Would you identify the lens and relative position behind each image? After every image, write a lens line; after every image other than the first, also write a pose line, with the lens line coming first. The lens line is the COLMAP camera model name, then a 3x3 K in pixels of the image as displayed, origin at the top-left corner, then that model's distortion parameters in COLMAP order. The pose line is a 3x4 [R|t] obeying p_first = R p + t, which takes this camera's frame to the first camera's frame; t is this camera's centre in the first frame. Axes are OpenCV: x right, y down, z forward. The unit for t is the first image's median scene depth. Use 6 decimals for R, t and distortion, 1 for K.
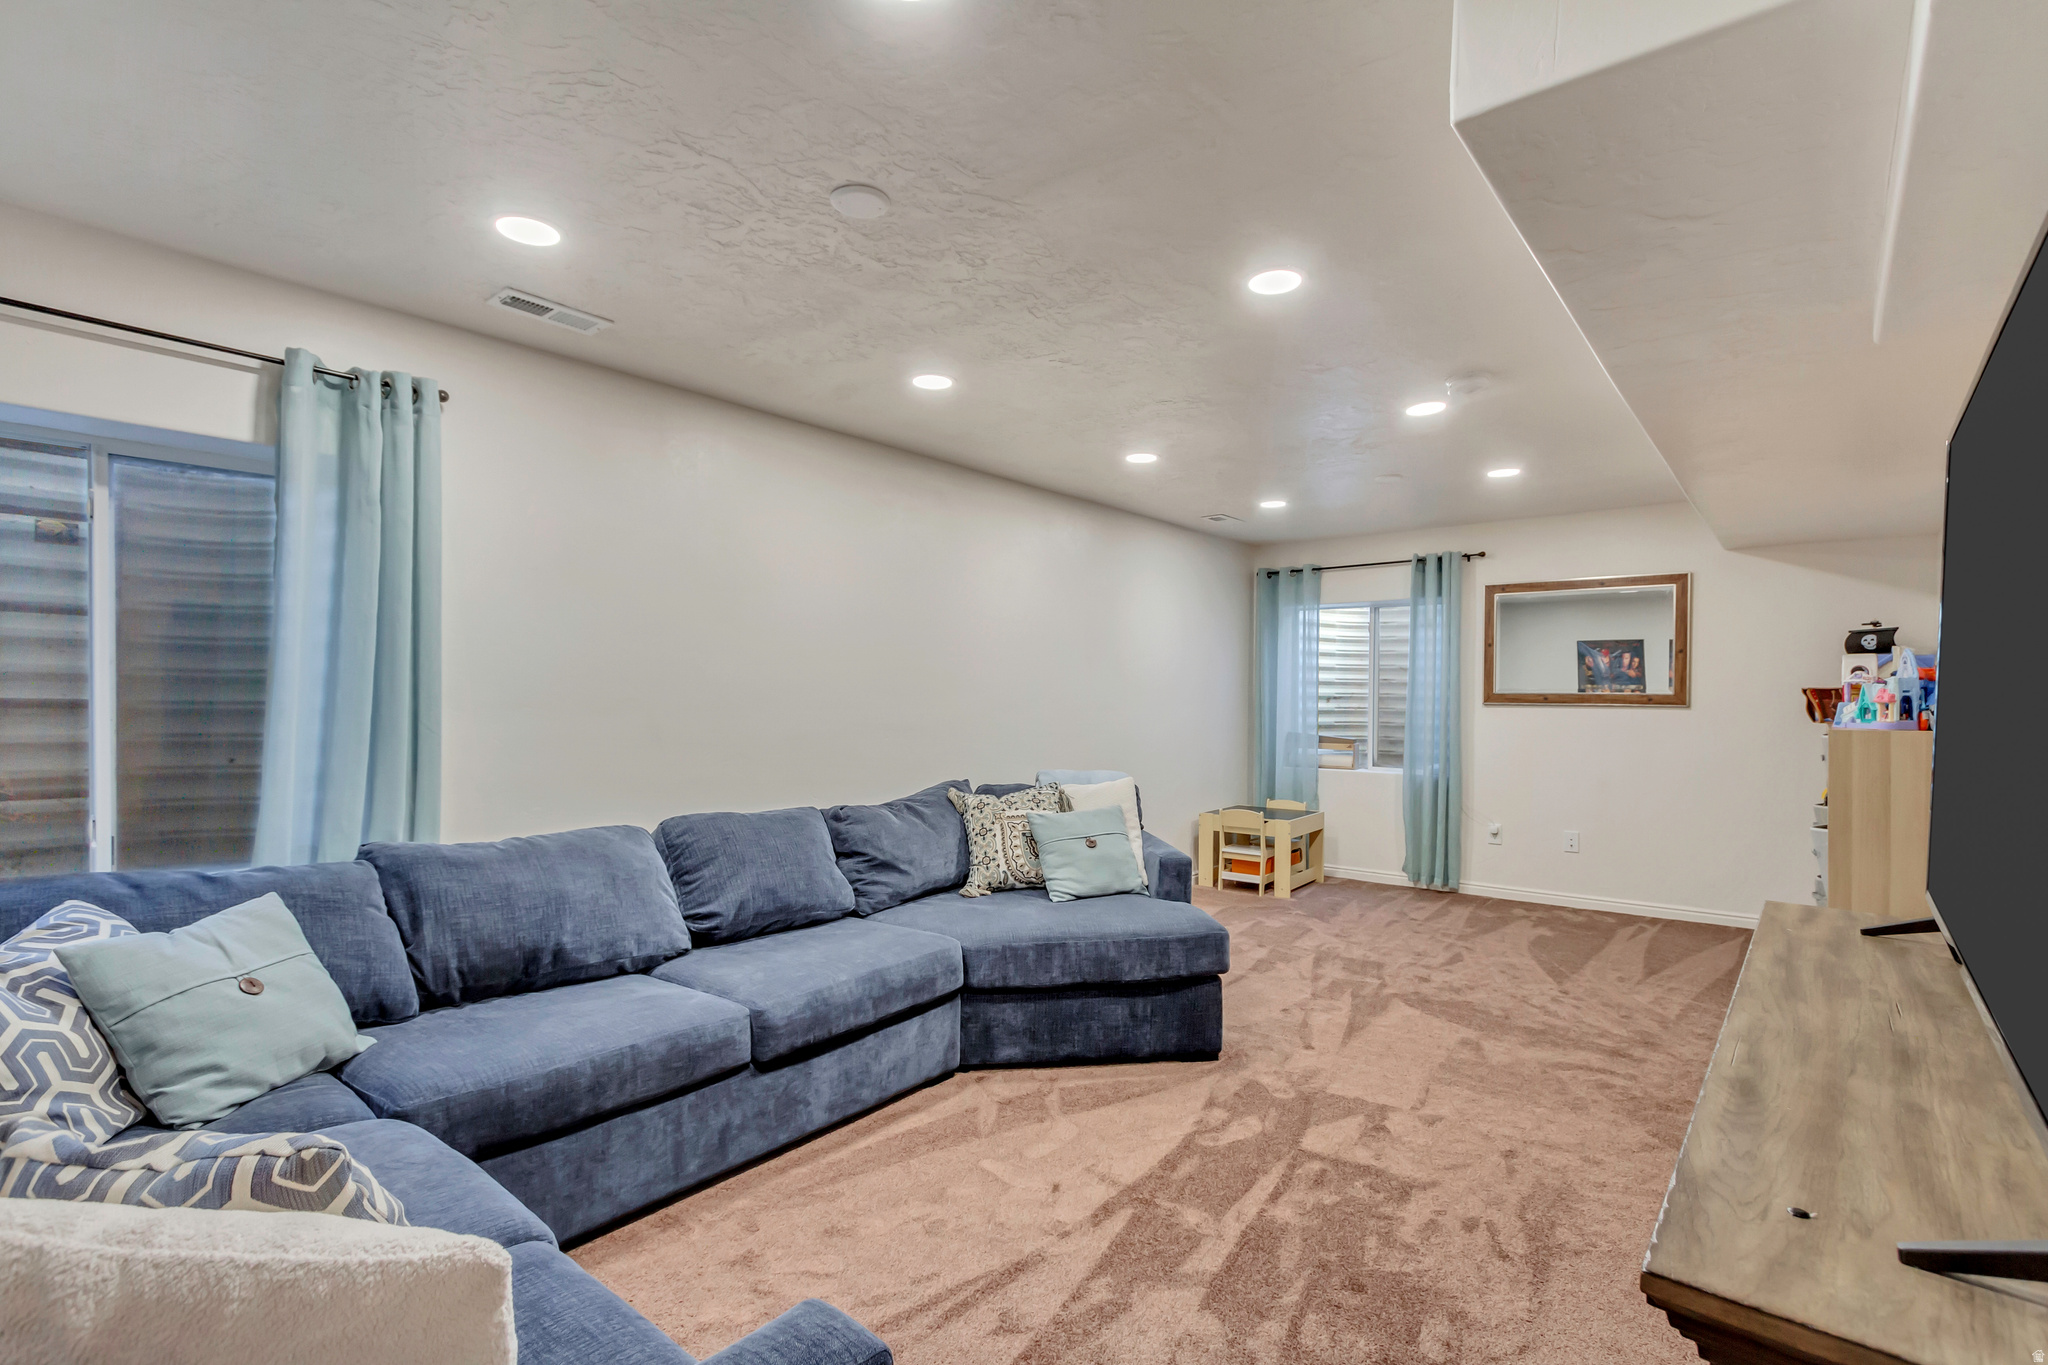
lens RADIAL K [[957.5, 0, 1029.4], [0, 957.5, 695.6], [0, 0, 1]] dist [0.012213, -0.003904]
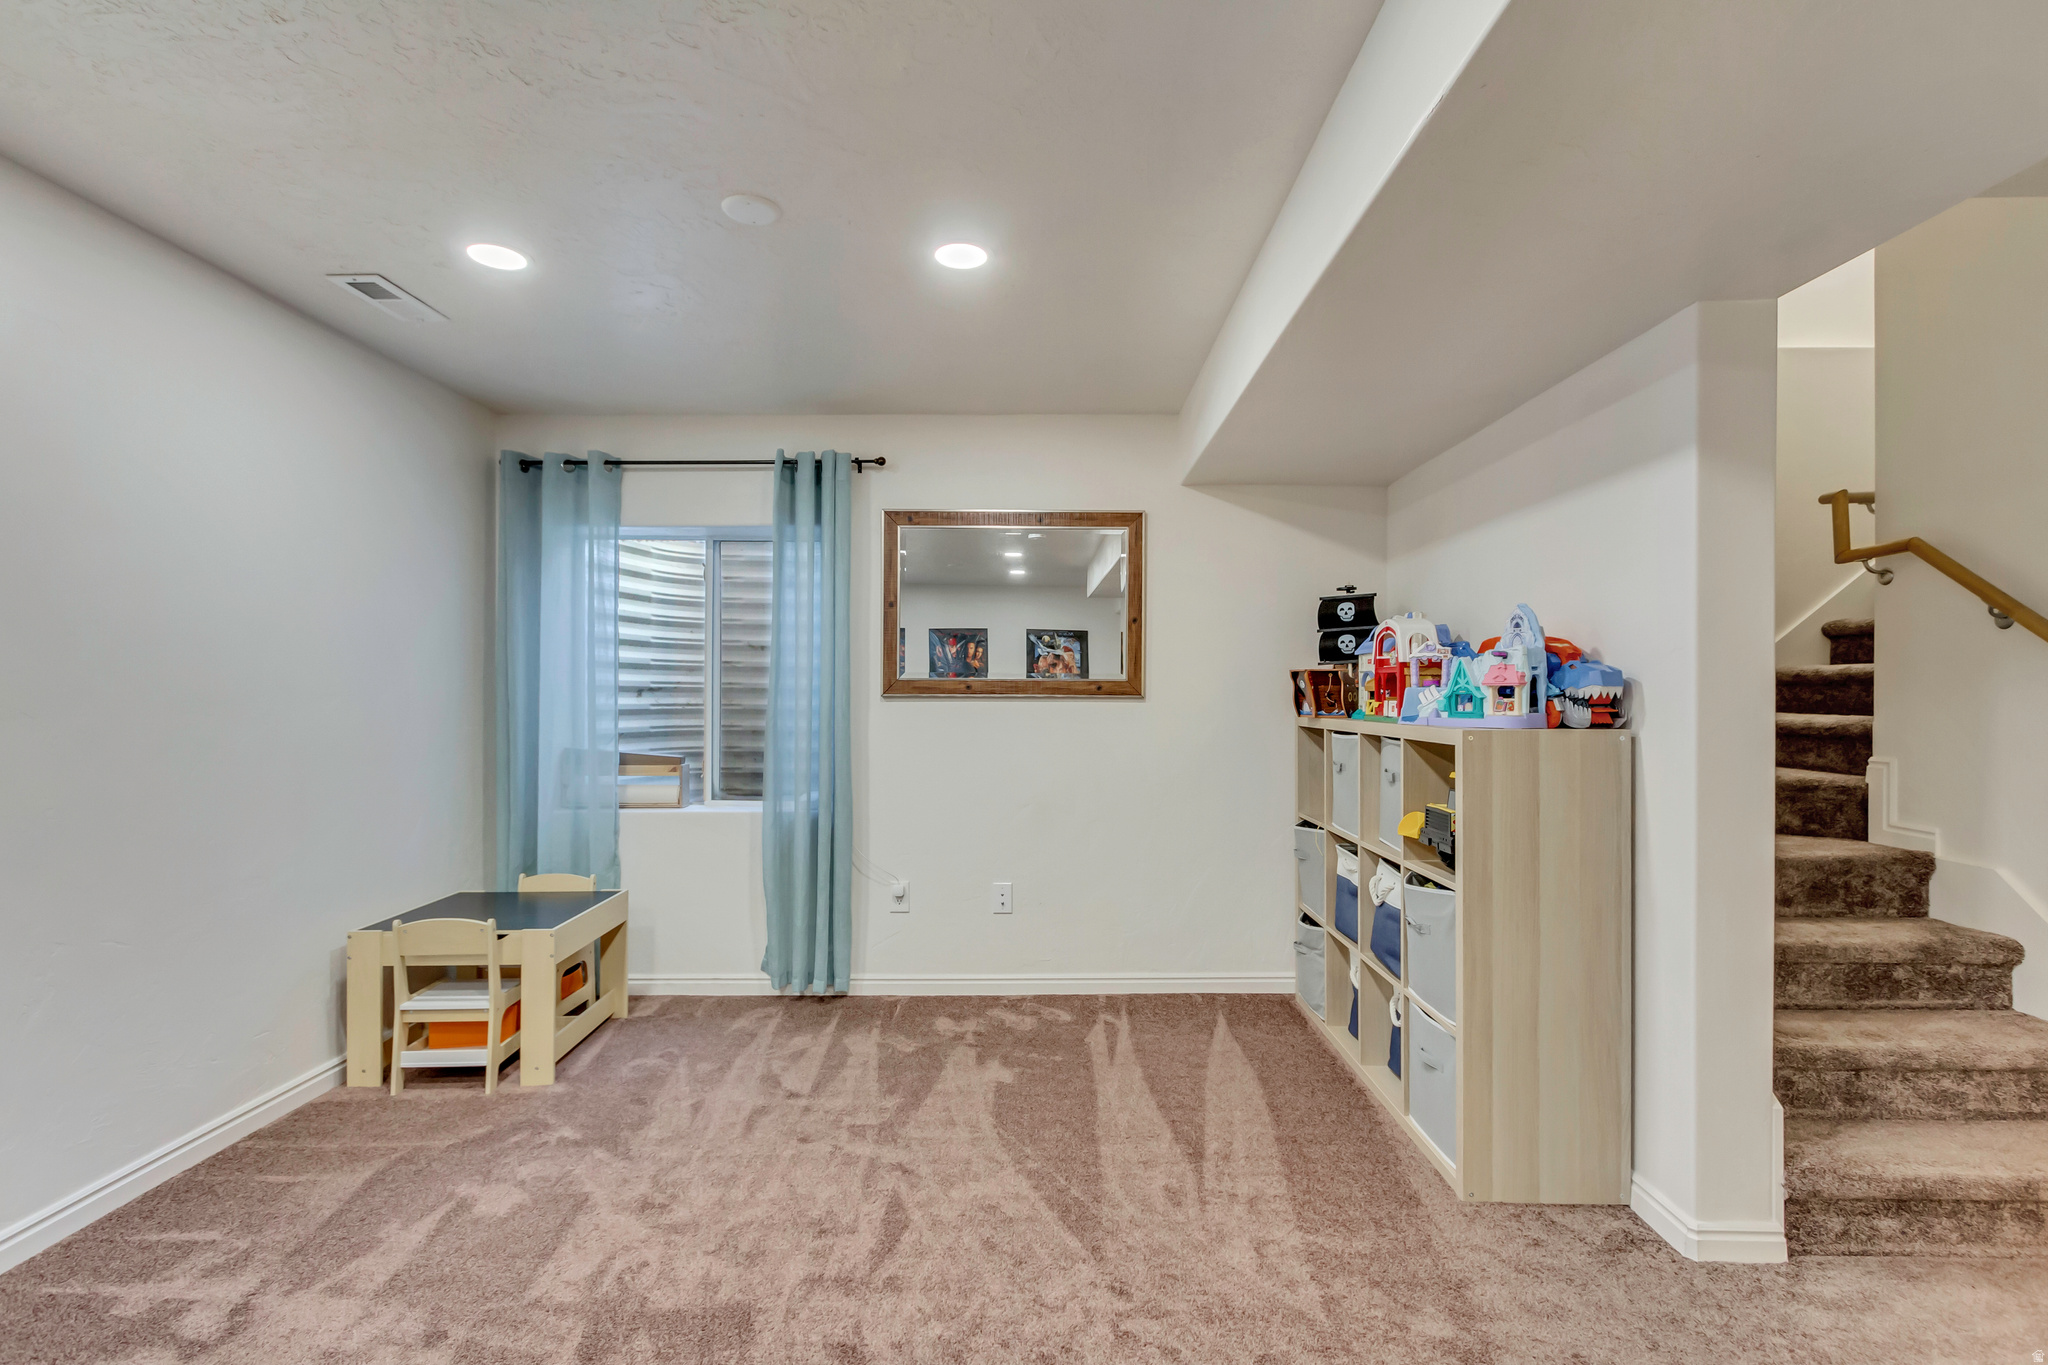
lens RADIAL K [[957.5, 0, 1035.6], [0, 957.5, 695.9], [0, 0, 1]] dist [0.012213, -0.003904]
pose [[0.777322, -0.006248, 0.629072, 0.146766], [0.003716, 0.999979, 0.005341, 0.005618], [-0.629092, -0.001814, 0.777329, 0.431301]]
